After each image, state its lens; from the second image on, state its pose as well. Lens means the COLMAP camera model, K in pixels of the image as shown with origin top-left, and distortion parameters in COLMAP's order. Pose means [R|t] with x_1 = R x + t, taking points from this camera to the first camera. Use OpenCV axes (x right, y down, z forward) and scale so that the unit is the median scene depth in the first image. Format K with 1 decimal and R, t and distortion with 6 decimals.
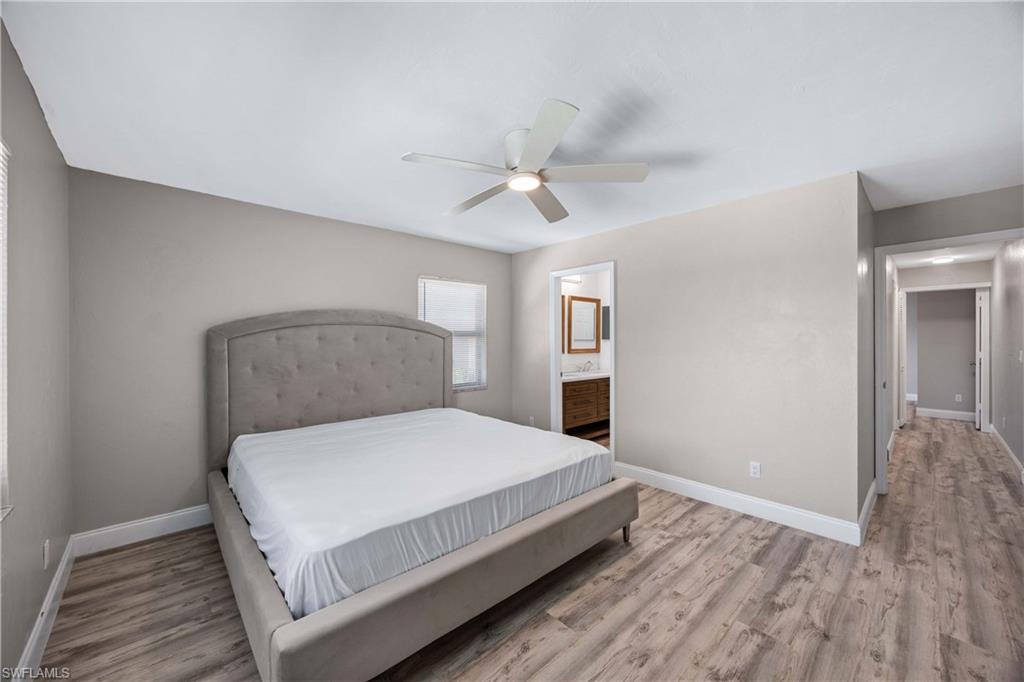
lens RADIAL K [[391.6, 0, 510.5], [0, 391.6, 340.6], [0, 0, 1]] dist [-0.001293, -0.000041]
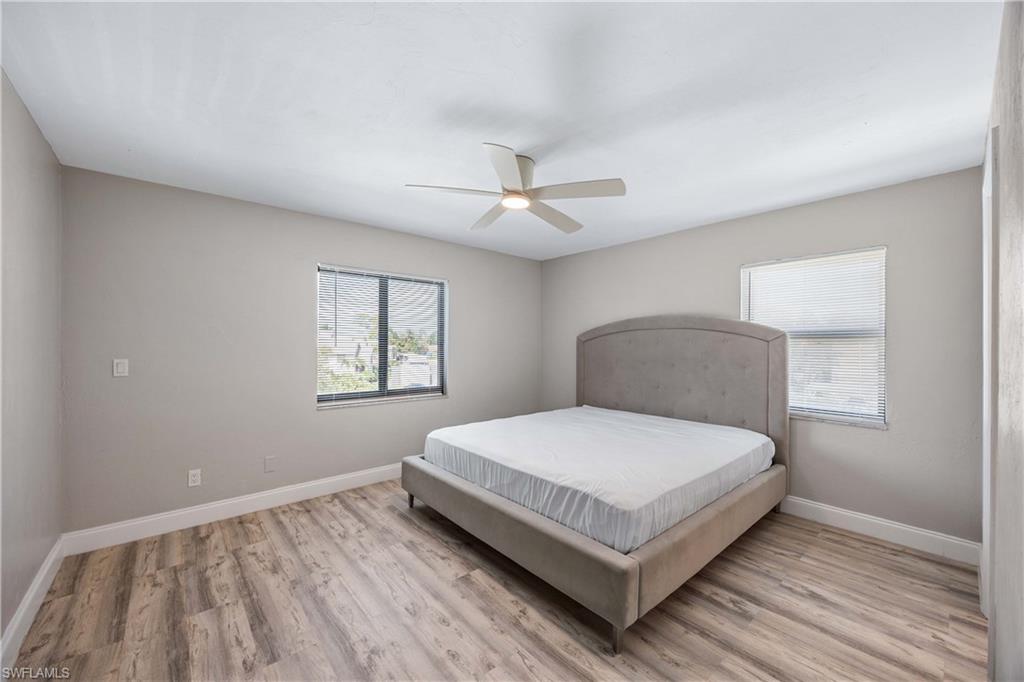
lens RADIAL K [[391.6, 0, 509.4], [0, 391.6, 340.9], [0, 0, 1]] dist [-0.001293, -0.000041]
pose [[-0.028208, 0.007723, -0.999572, 1.137513], [-0.006547, 0.999947, 0.007910, -0.017817], [0.999581, 0.006768, -0.028156, 0.993277]]
